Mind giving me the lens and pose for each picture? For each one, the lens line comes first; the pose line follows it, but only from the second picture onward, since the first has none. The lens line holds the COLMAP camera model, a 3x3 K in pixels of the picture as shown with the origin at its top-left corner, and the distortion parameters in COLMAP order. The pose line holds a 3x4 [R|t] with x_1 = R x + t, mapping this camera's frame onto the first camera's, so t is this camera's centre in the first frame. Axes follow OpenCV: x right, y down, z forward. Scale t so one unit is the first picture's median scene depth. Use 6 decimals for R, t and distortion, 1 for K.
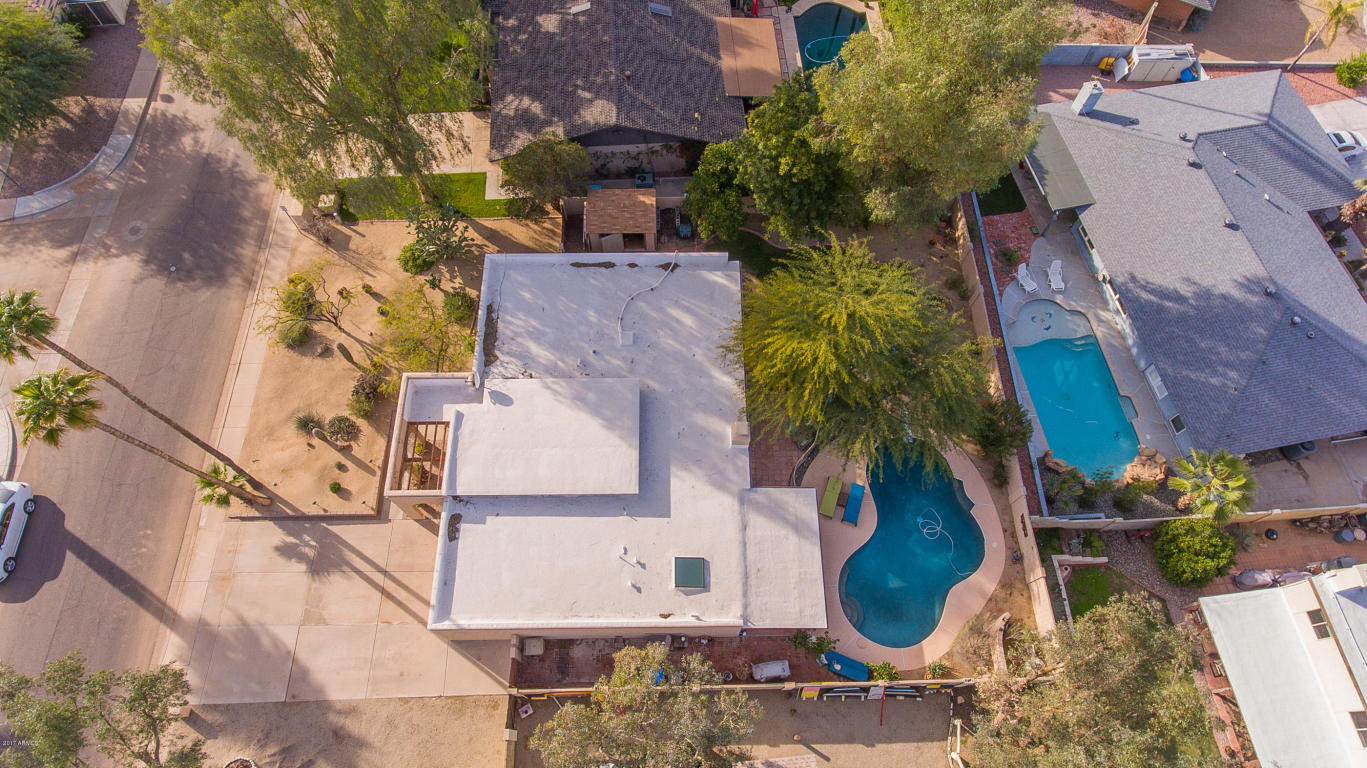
lens RADIAL K [[801.8, 0, 692.2], [0, 801.8, 374.6], [0, 0, 1]] dist [0.006856, -0.005922]
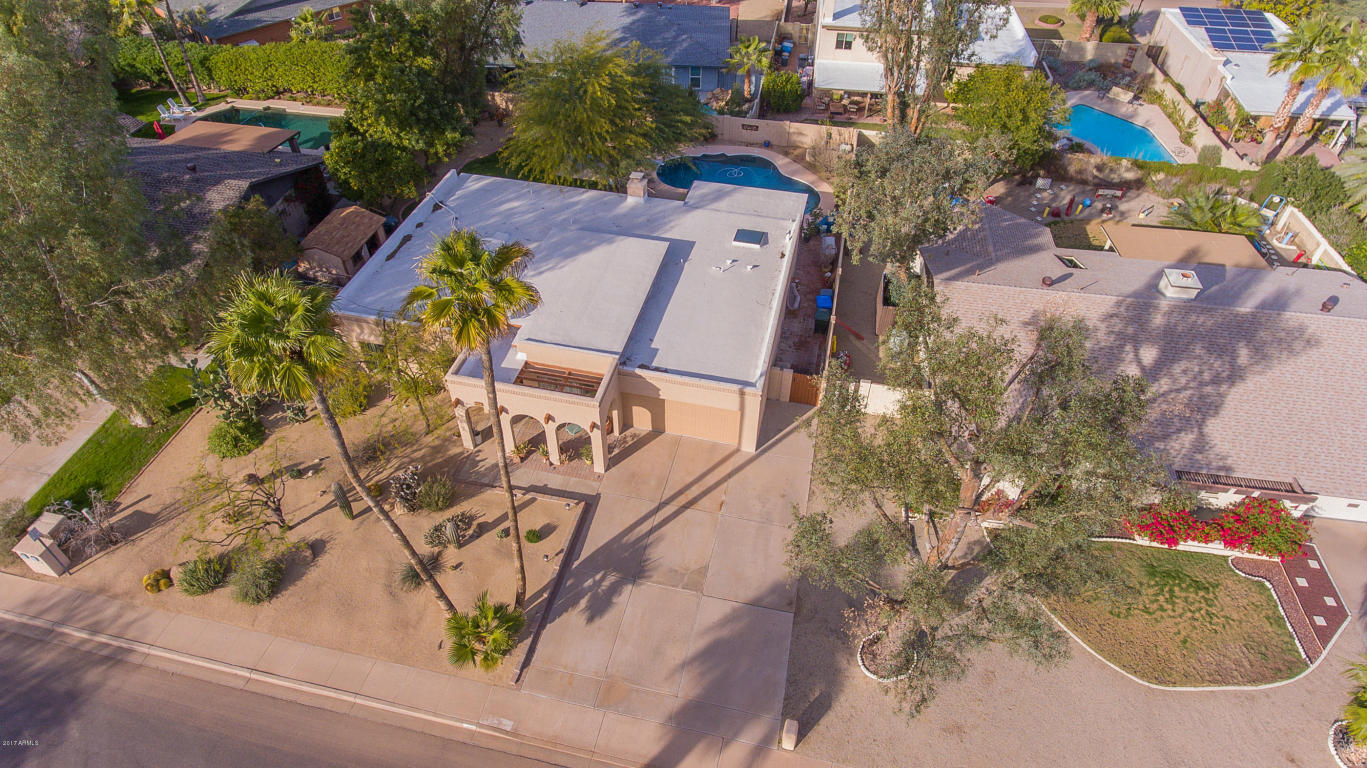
lens RADIAL K [[801.8, 0, 683.2], [0, 801.8, 379.9], [0, 0, 1]] dist [0.006856, -0.005922]
pose [[0.244108, -0.677694, 0.693644, -0.828764], [0.872737, 0.465365, 0.147530, 0.084828], [-0.422778, 0.569356, 0.705048, 0.332017]]
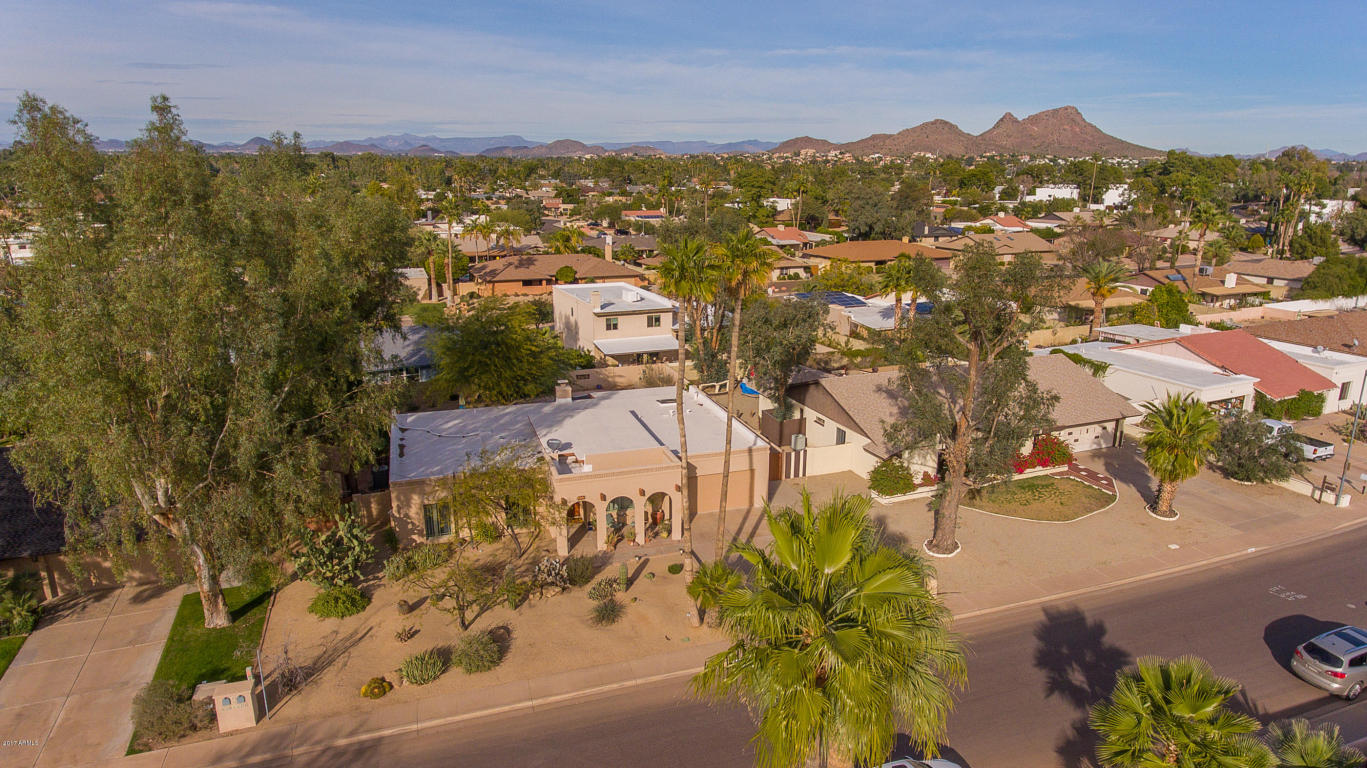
lens RADIAL K [[854.4, 0, 722.9], [0, 854.4, 412.7], [0, 0, 1]] dist [0.000656, 0.000716]
pose [[-0.323657, -0.296960, 0.898366, -1.280716], [0.842426, 0.341831, 0.416498, -0.277360], [-0.430772, 0.891609, 0.139531, 0.680797]]
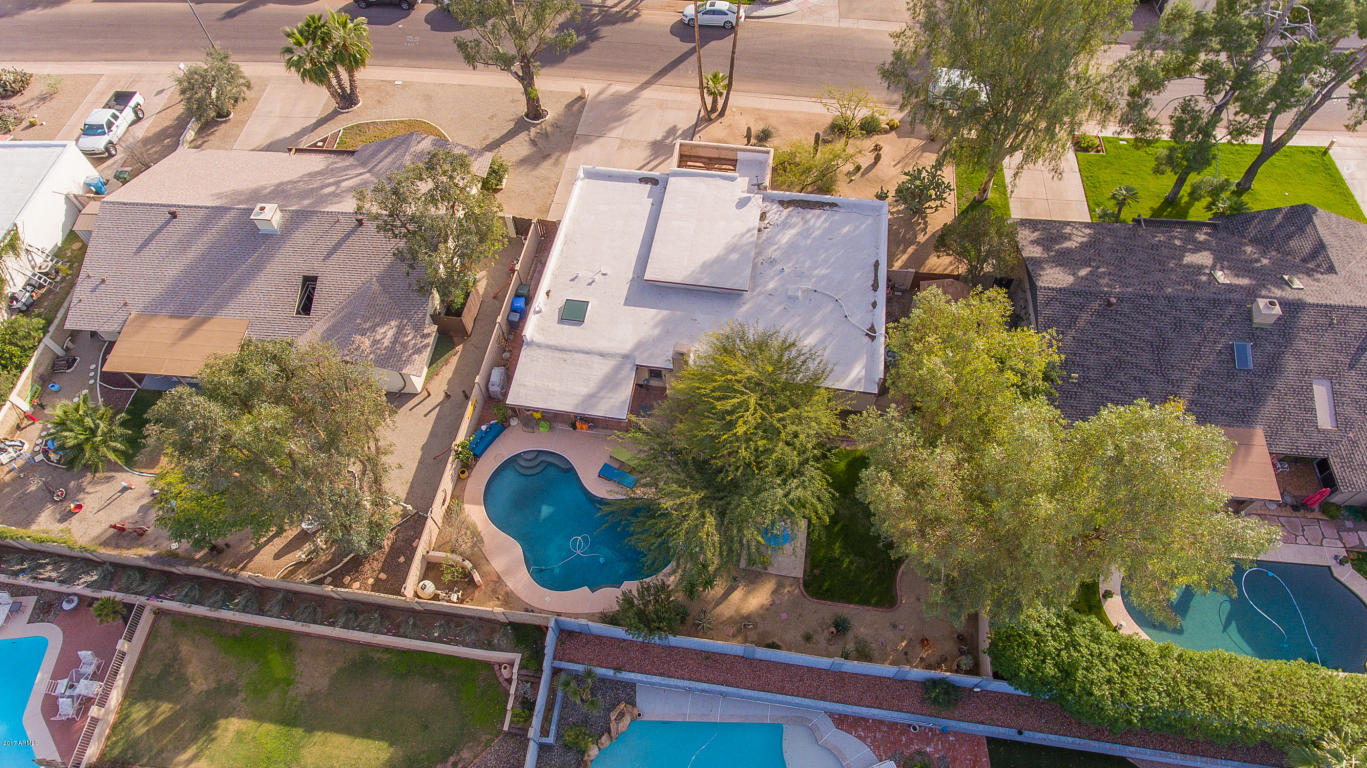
lens RADIAL K [[801.8, 0, 687.9], [0, 801.8, 382.5], [0, 0, 1]] dist [0.006856, -0.005922]
pose [[-0.174805, 0.814209, -0.553631, 0.667437], [-0.877289, 0.126474, 0.462999, -0.419615], [0.446998, 0.566629, 0.692188, 0.249076]]
